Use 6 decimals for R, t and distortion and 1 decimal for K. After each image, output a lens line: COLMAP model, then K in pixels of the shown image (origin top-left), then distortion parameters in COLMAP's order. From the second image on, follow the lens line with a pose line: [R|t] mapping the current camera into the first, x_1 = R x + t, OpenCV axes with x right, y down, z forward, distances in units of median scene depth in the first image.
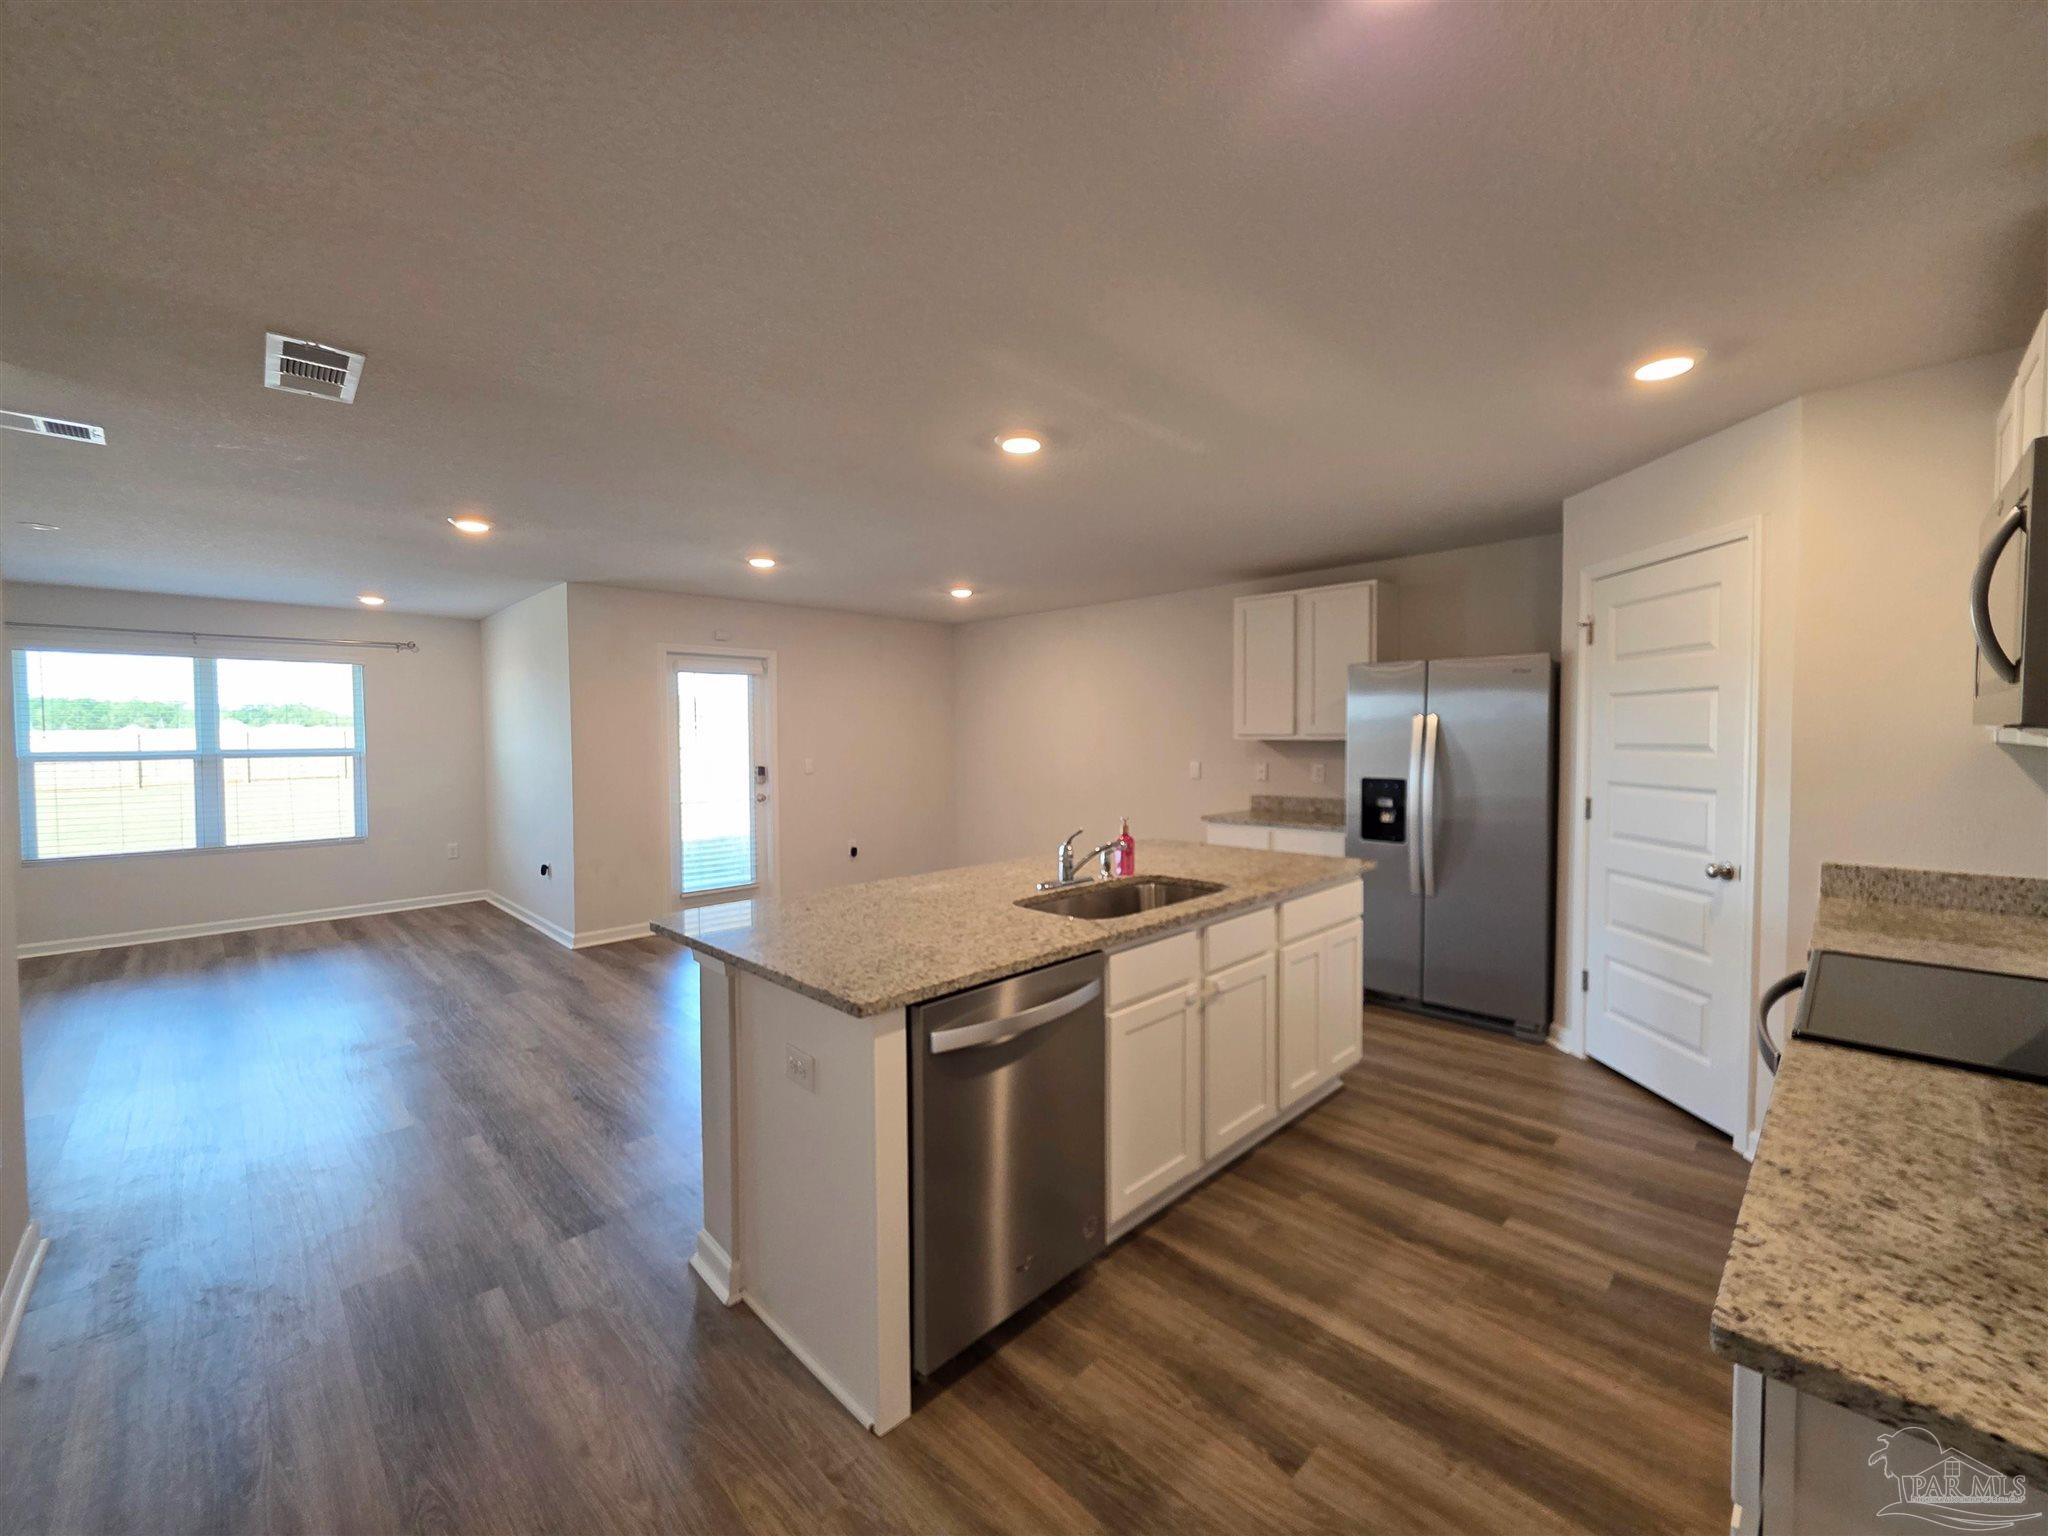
lens RADIAL K [[829.6, 0, 1008.1], [0, 829.6, 753.6], [0, 0, 1]] dist [0.002634, -0.001067]
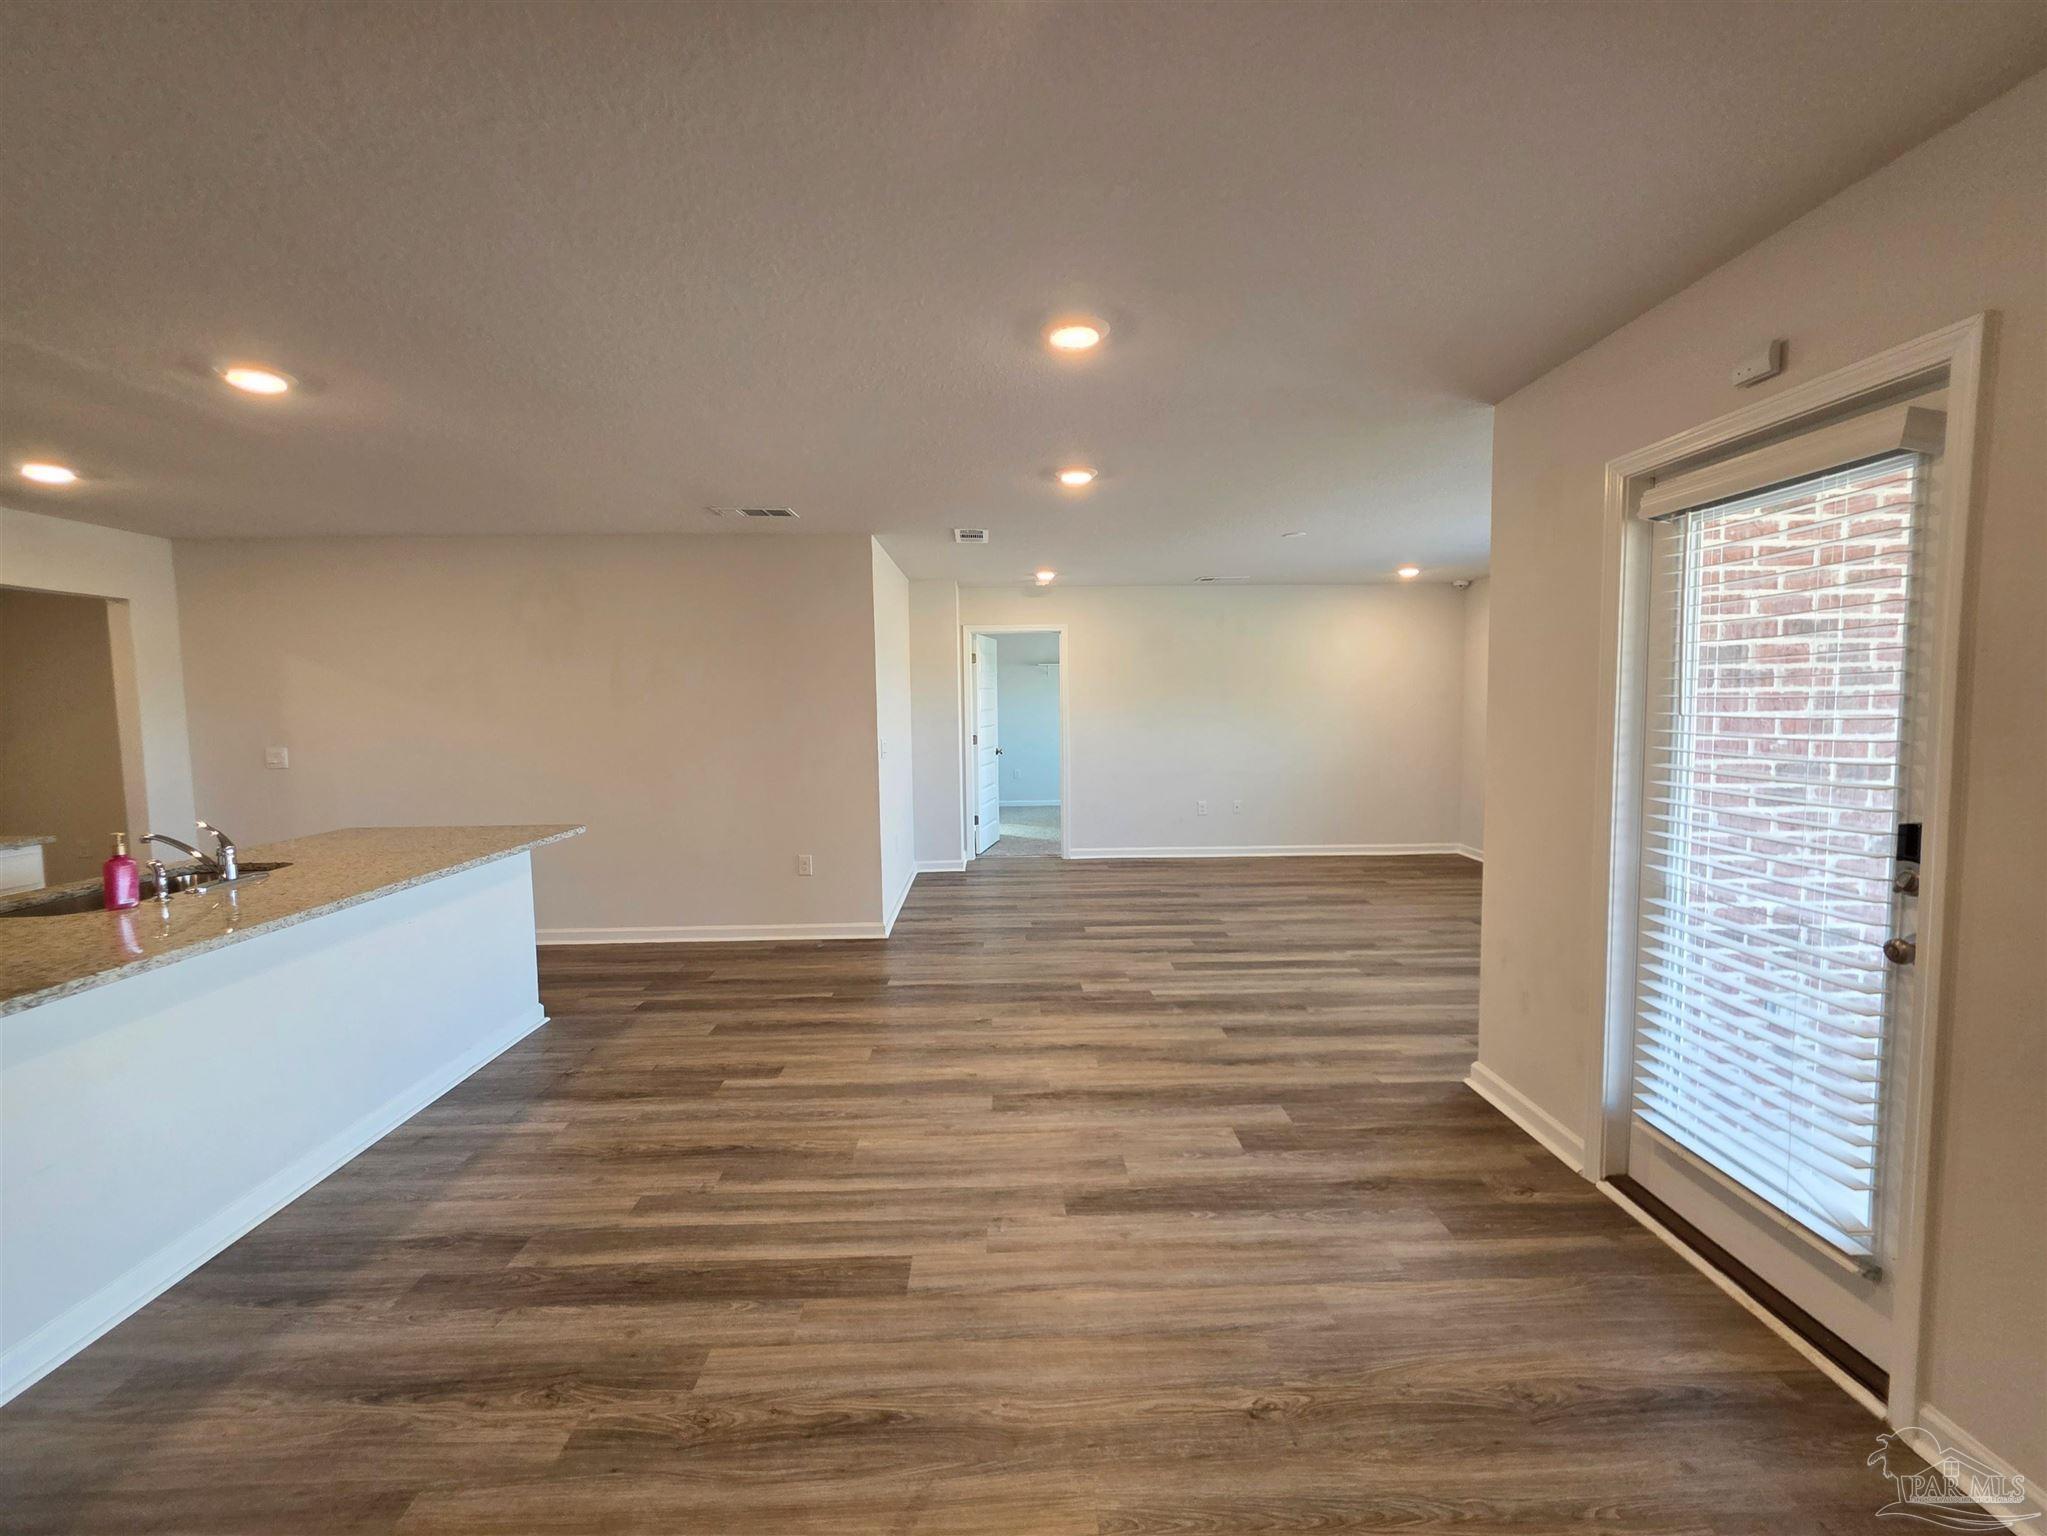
lens RADIAL K [[829.2, 0, 1015.8], [0, 829.2, 778.5], [0, 0, 1]] dist [0.002634, -0.001067]
pose [[-0.677223, 0.085980, -0.730736, 0.107953], [0.001242, 0.993281, 0.115722, -0.051300], [0.735776, 0.077462, -0.672780, 1.785326]]
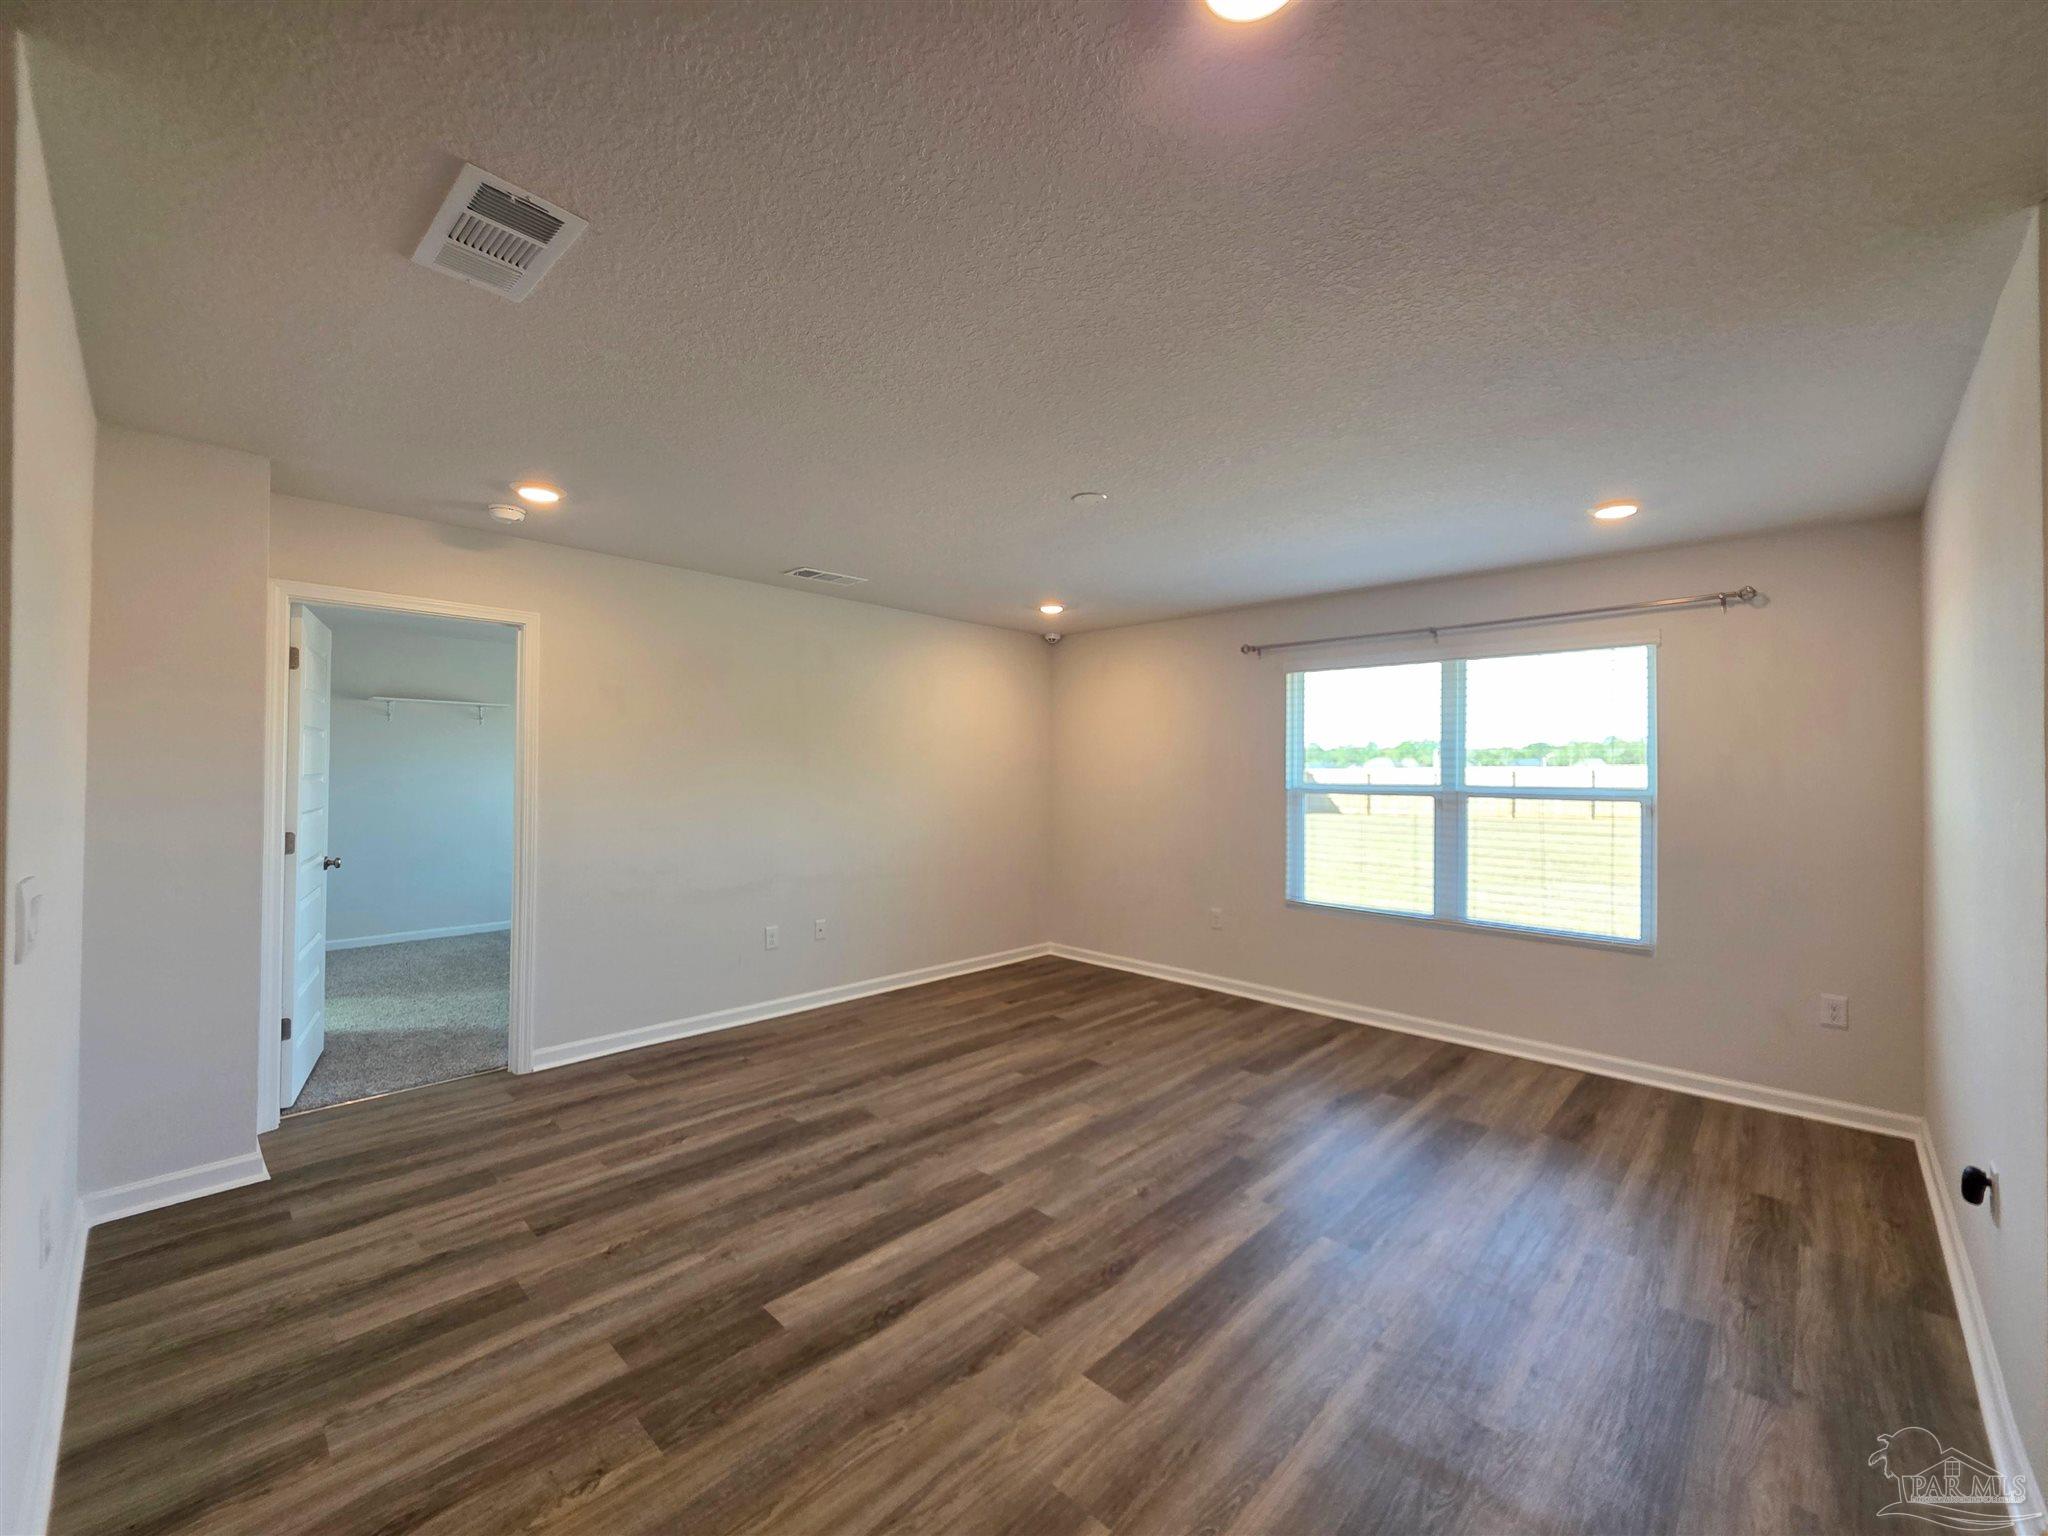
lens RADIAL K [[829.6, 0, 1014.1], [0, 829.6, 752.6], [0, 0, 1]] dist [0.002634, -0.001067]
pose [[0.038589, -0.016227, -0.999123, -0.426326], [-0.032349, 0.999324, -0.017480, -0.012911], [0.998731, 0.032995, 0.038038, 1.036490]]
